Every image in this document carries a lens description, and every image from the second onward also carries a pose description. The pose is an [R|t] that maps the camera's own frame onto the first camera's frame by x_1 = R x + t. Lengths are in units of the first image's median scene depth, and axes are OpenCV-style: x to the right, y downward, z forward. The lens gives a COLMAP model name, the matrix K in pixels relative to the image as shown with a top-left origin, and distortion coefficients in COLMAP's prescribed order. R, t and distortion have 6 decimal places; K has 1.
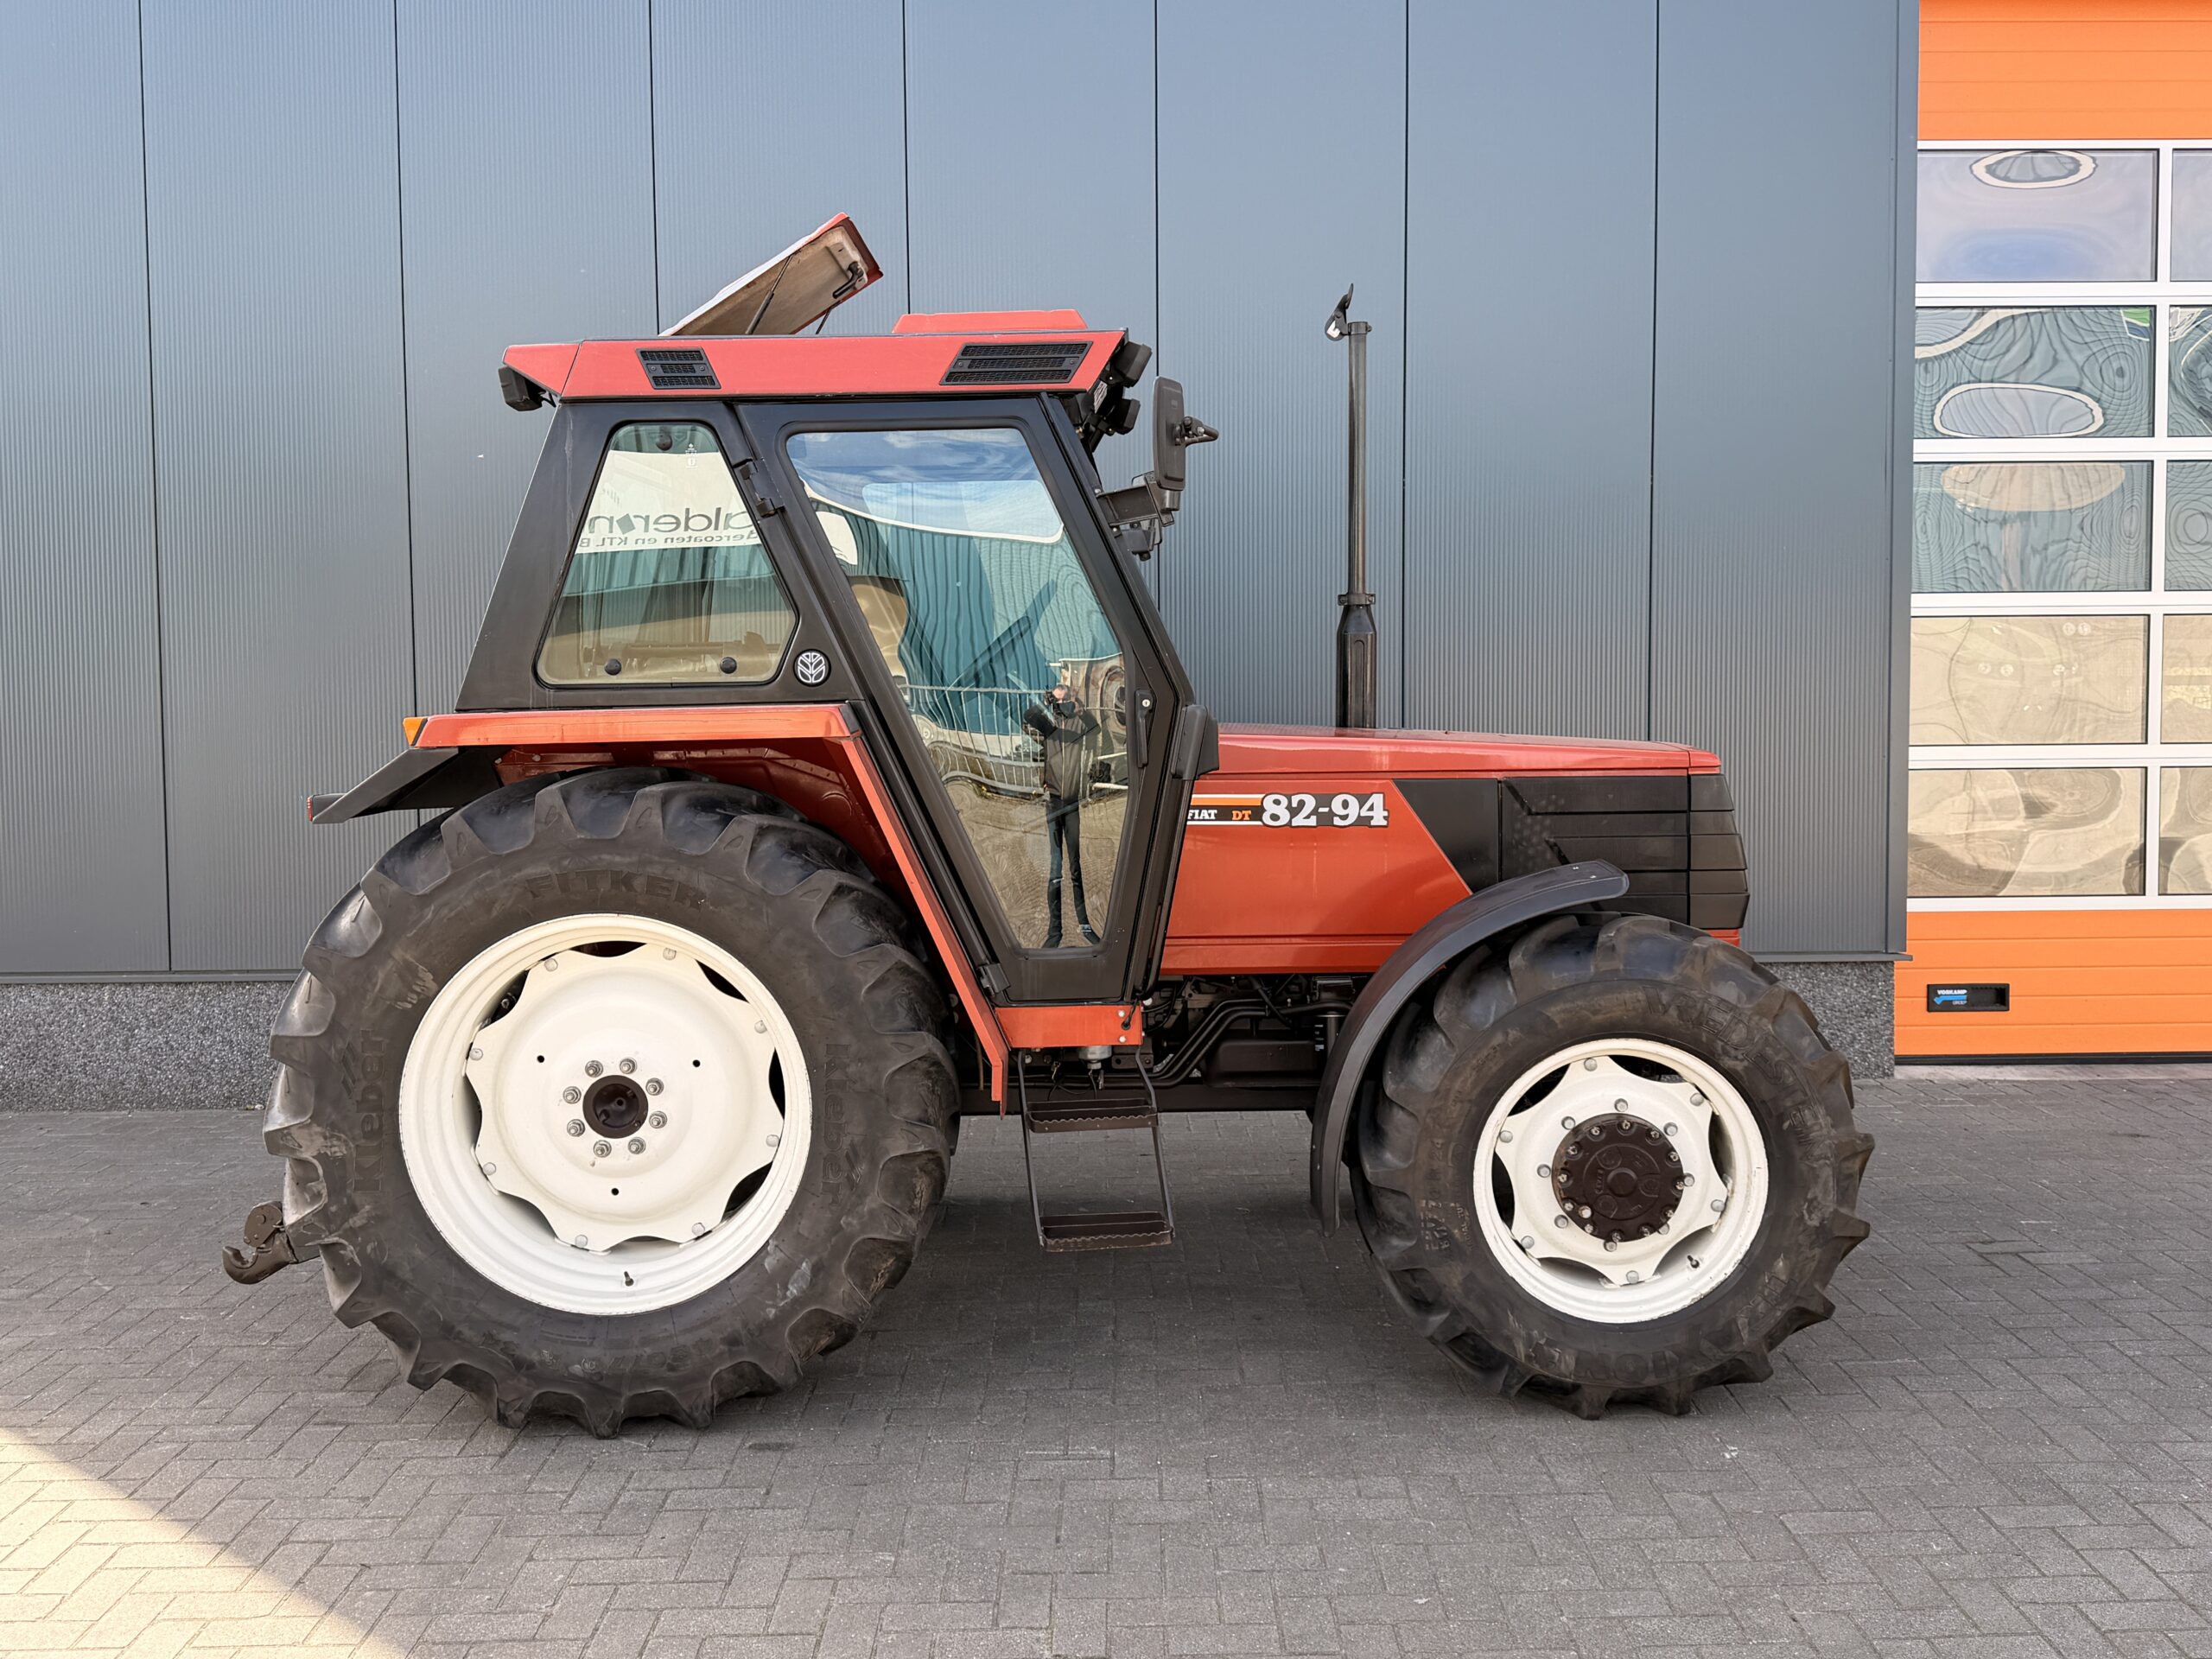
lens RADIAL K [[1977.3, 0, 1115.1], [0, 1977.3, 823.8], [0, 0, 1]] dist [0.108885, -0.194412]
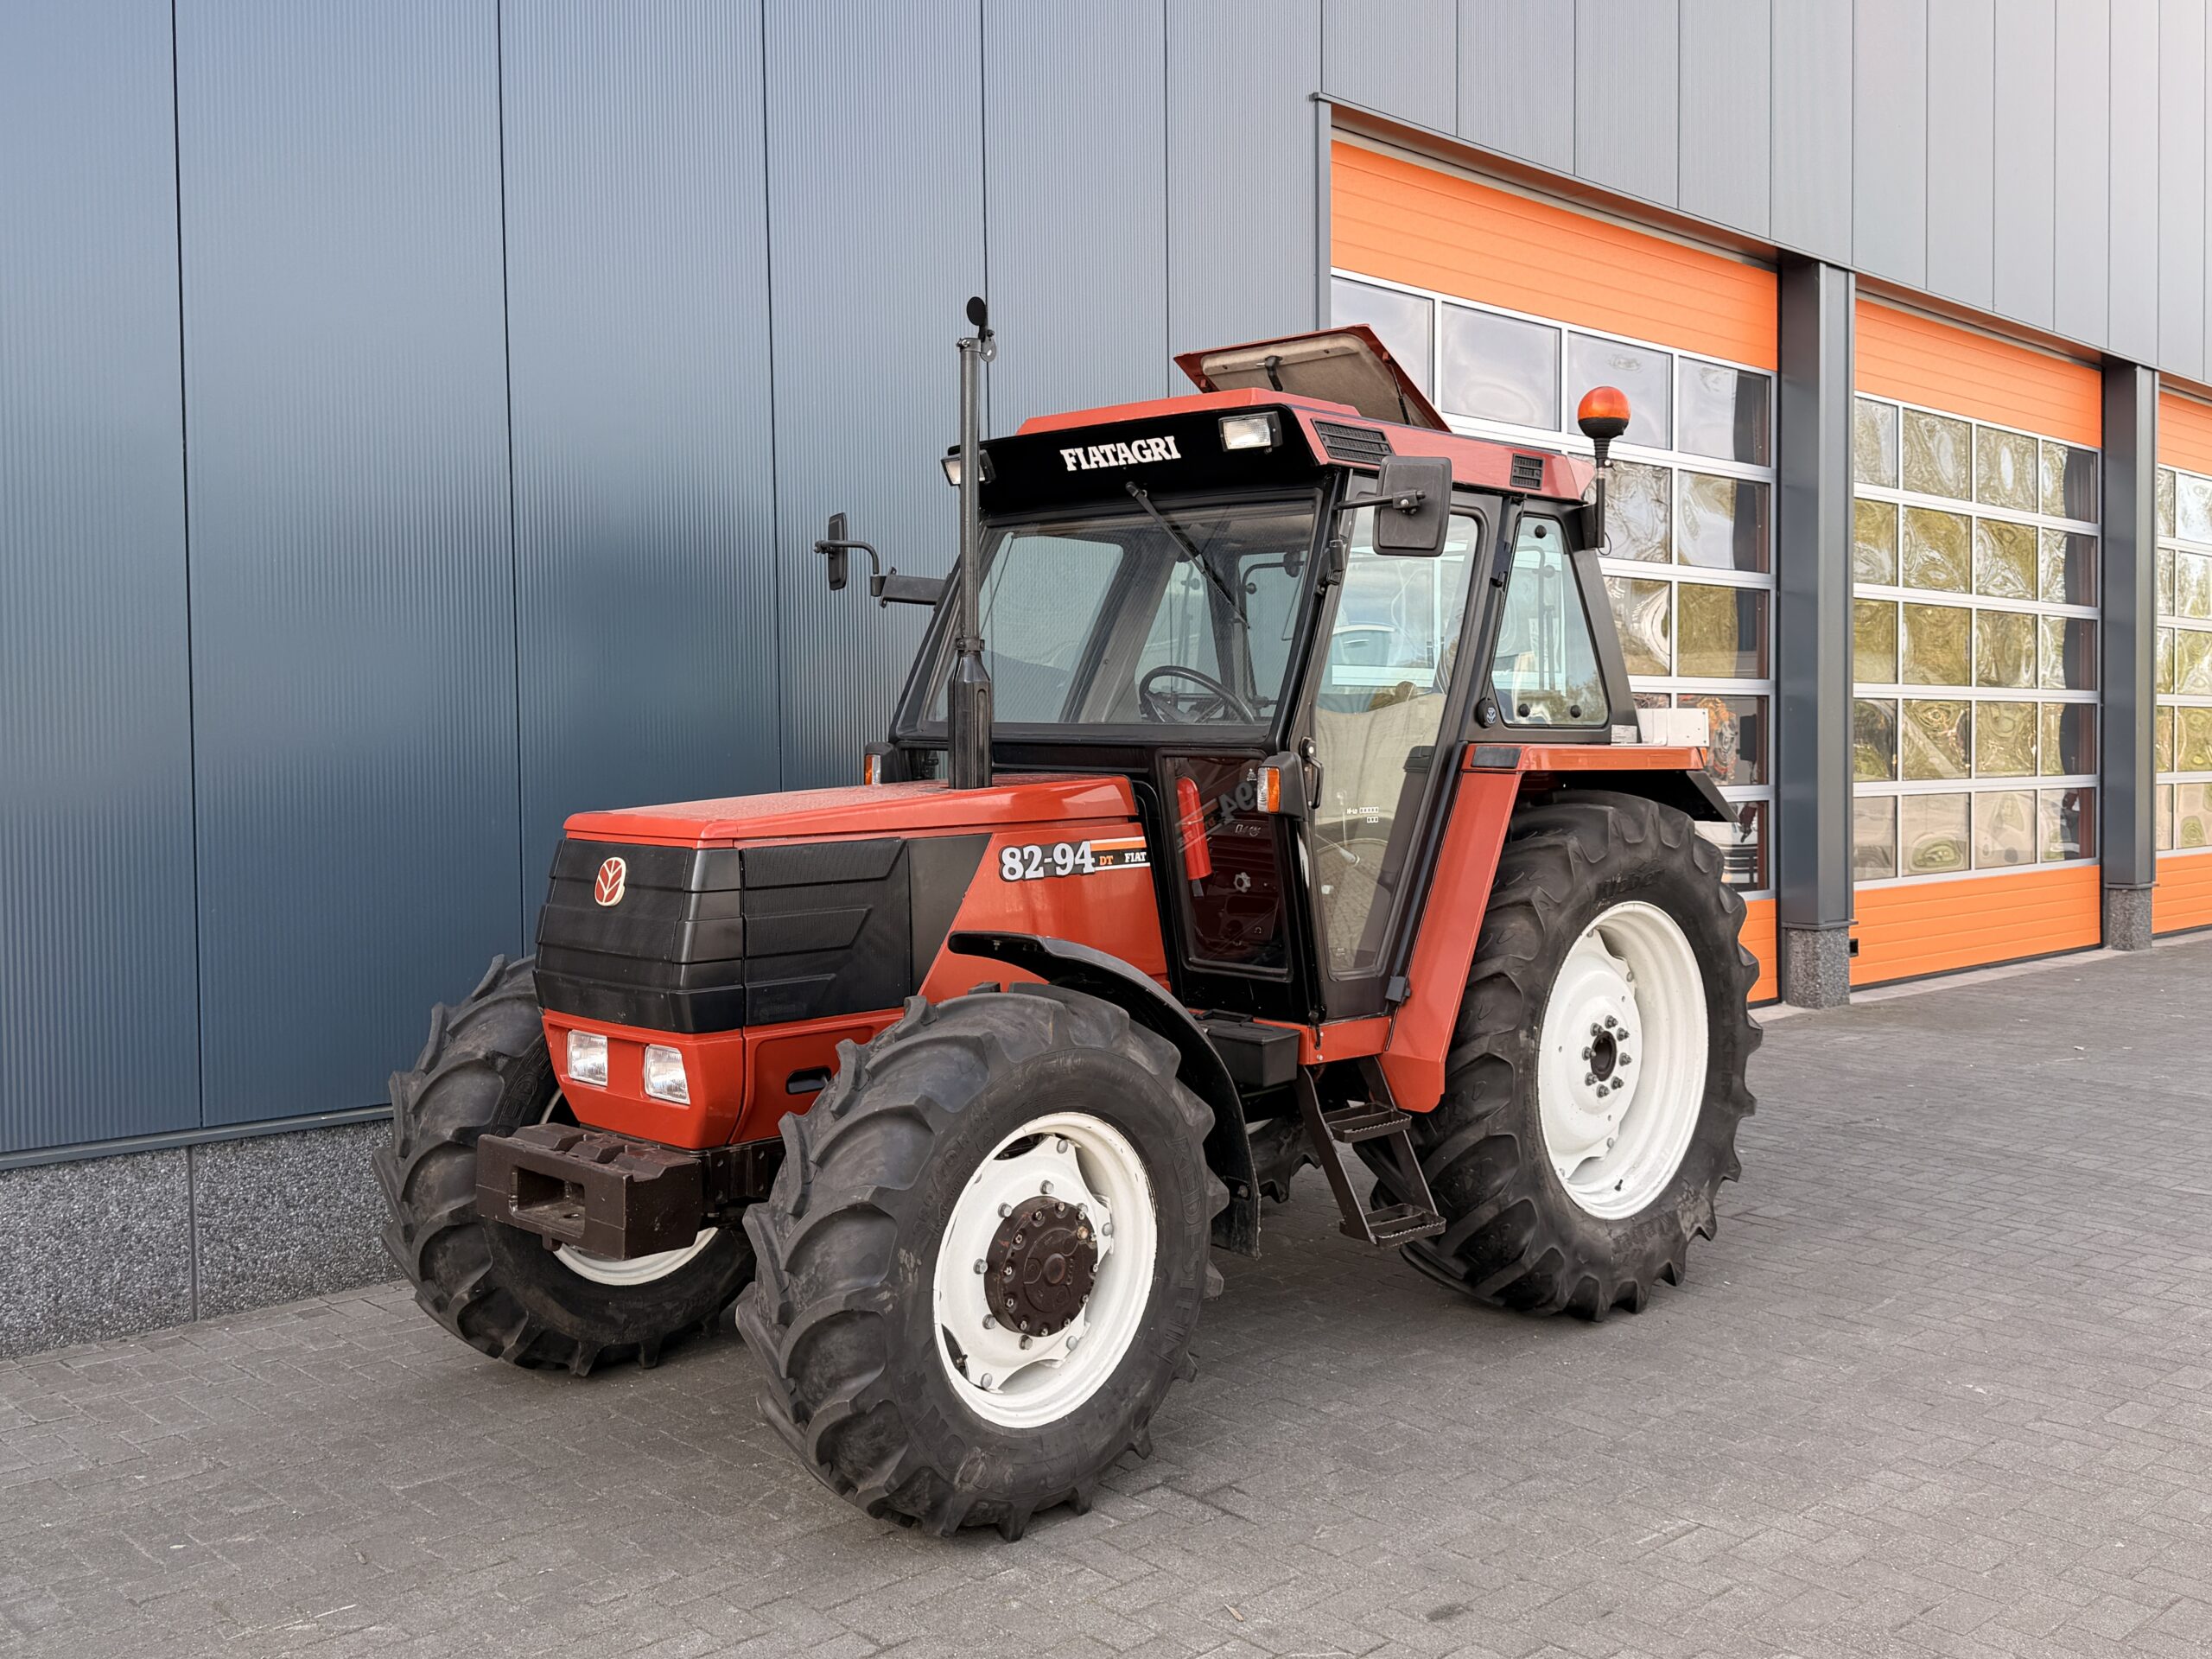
lens RADIAL K [[2103.0, 0, 1106.0], [0, 2103.0, 829.5], [0, 0, 1]] dist [0.105494, -0.195072]
pose [[0.724778, -0.020725, 0.688670, -0.901547], [0.041223, 0.999061, -0.013318, -0.020557], [-0.687748, 0.038041, 0.724952, 0.417014]]
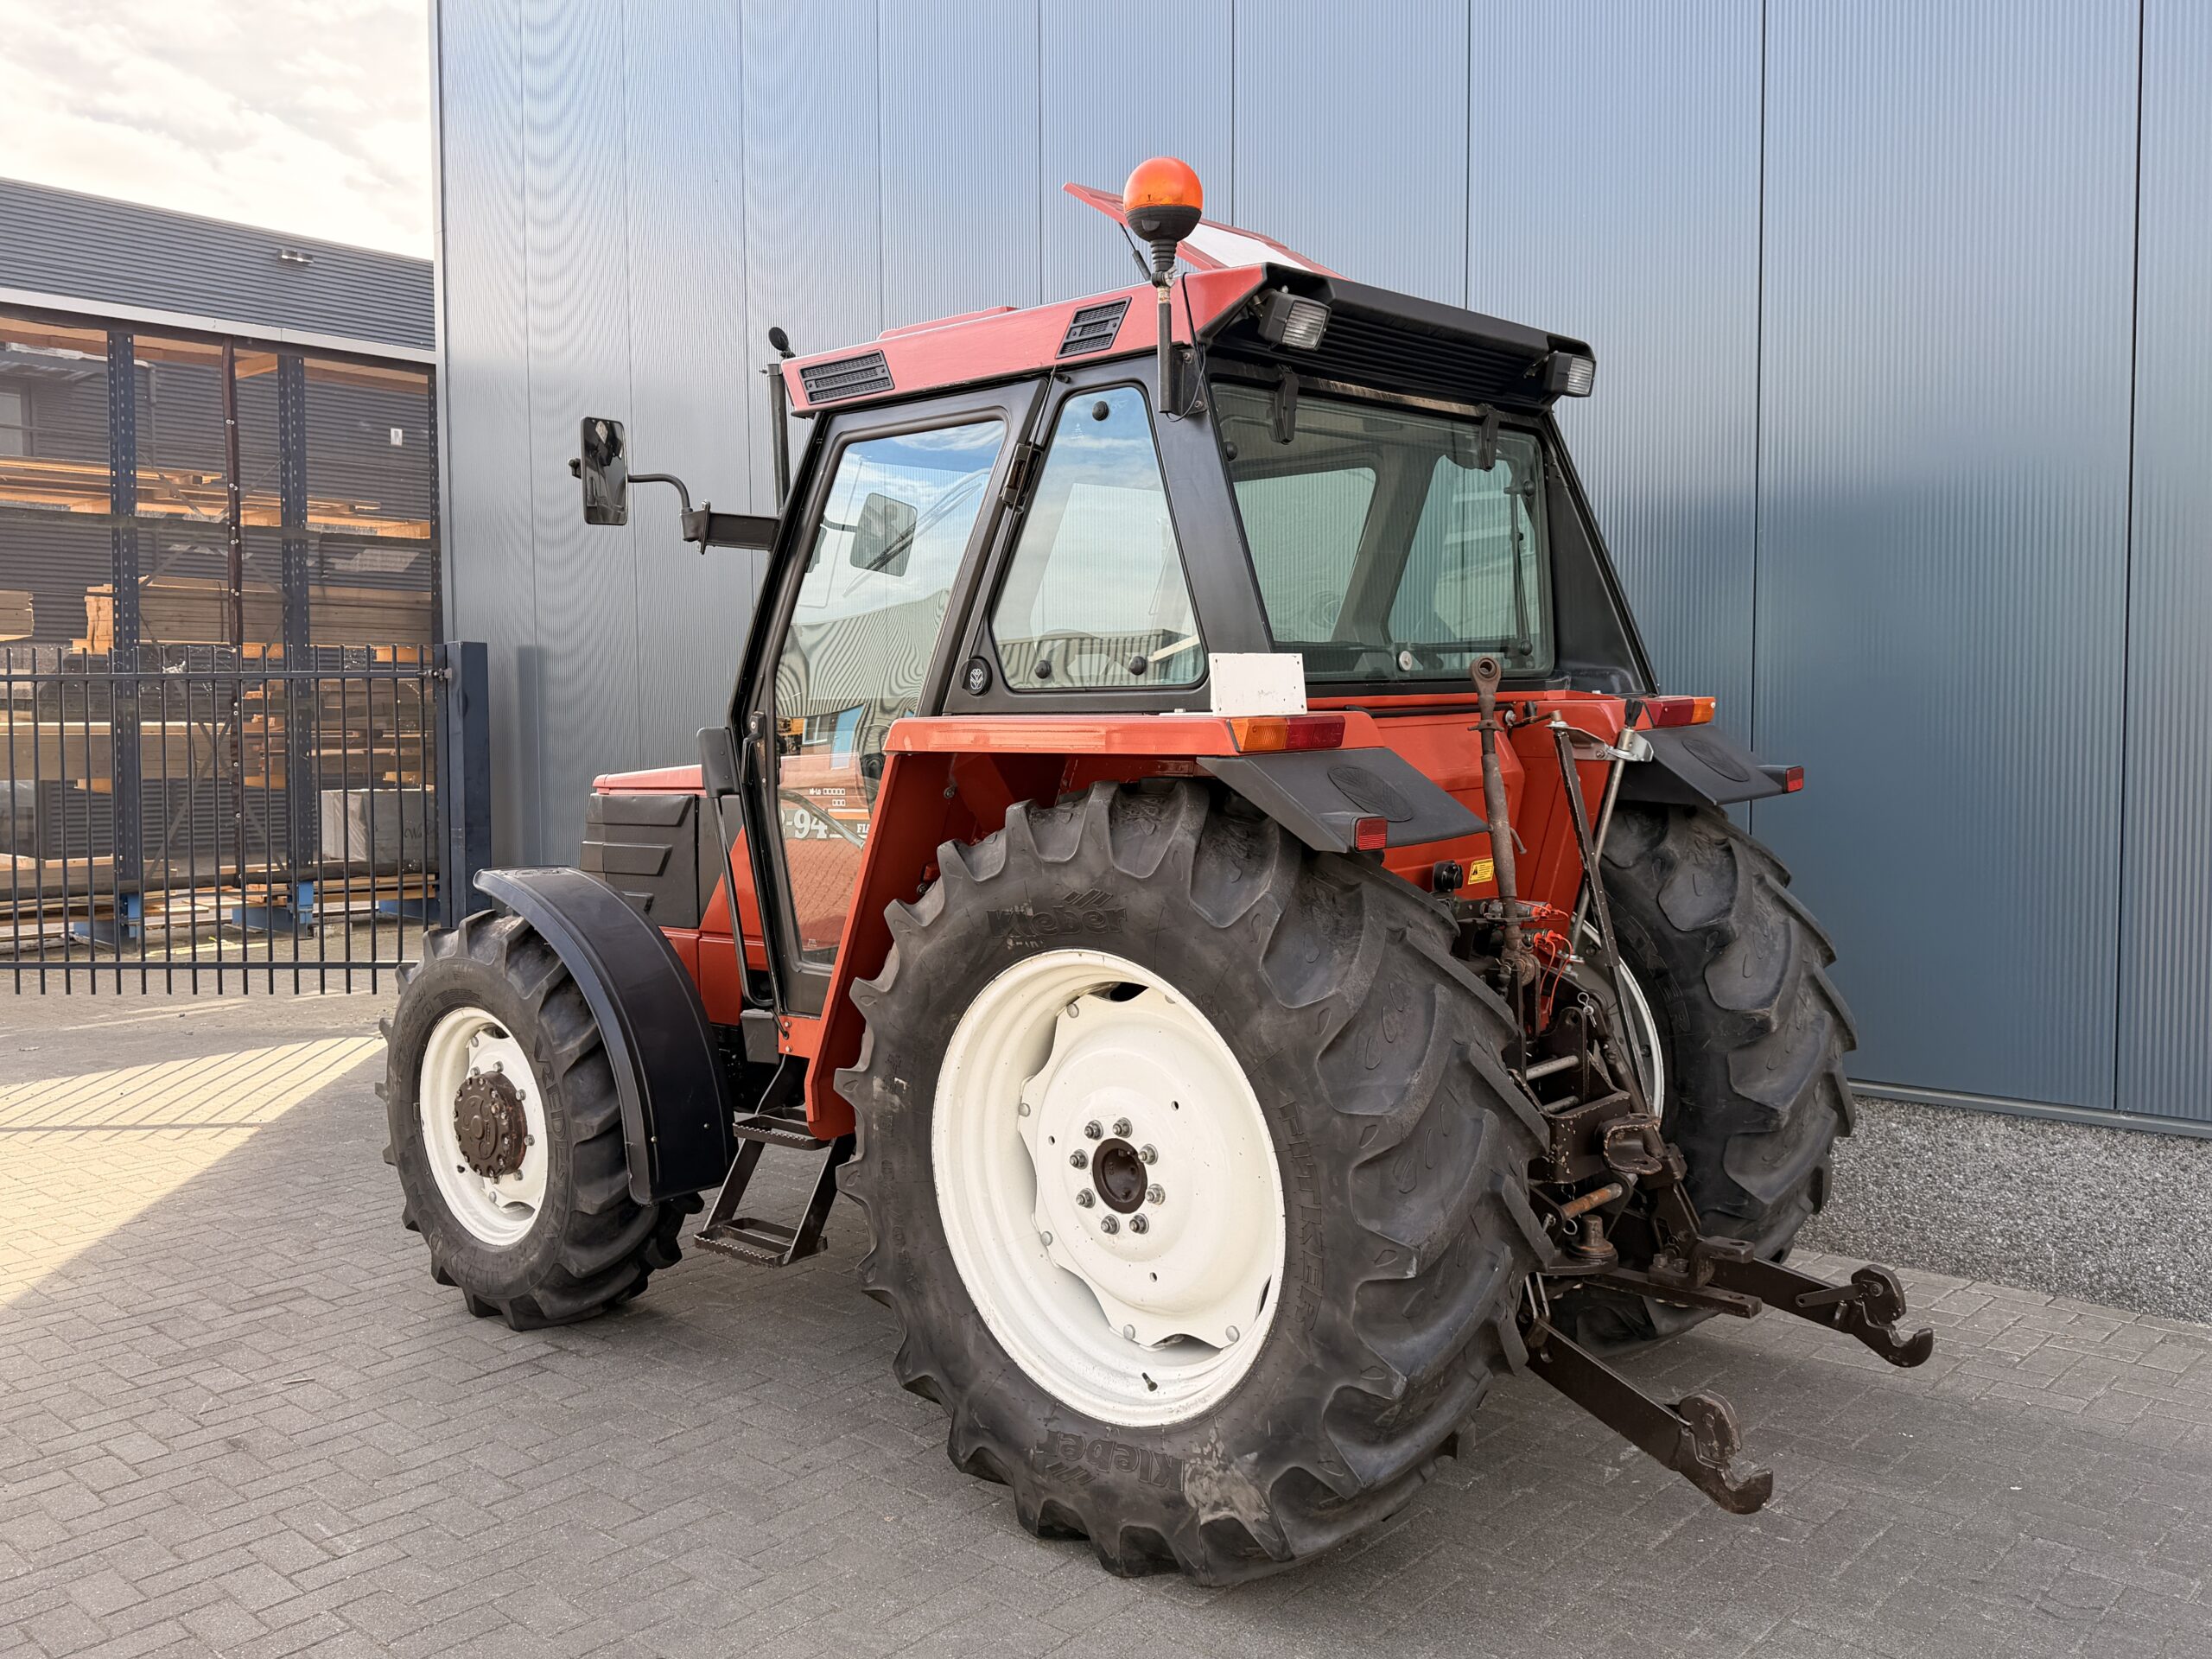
lens RADIAL K [[1845.6, 0, 1106.0], [0, 1845.6, 829.5], [0, 0, 1]] dist [0.006229, -0.004870]
pose [[0.721939, 0.039399, -0.690834, 0.803217], [-0.041254, 0.999052, 0.013866, -0.040885], [0.690725, 0.018489, 0.722881, 0.605470]]
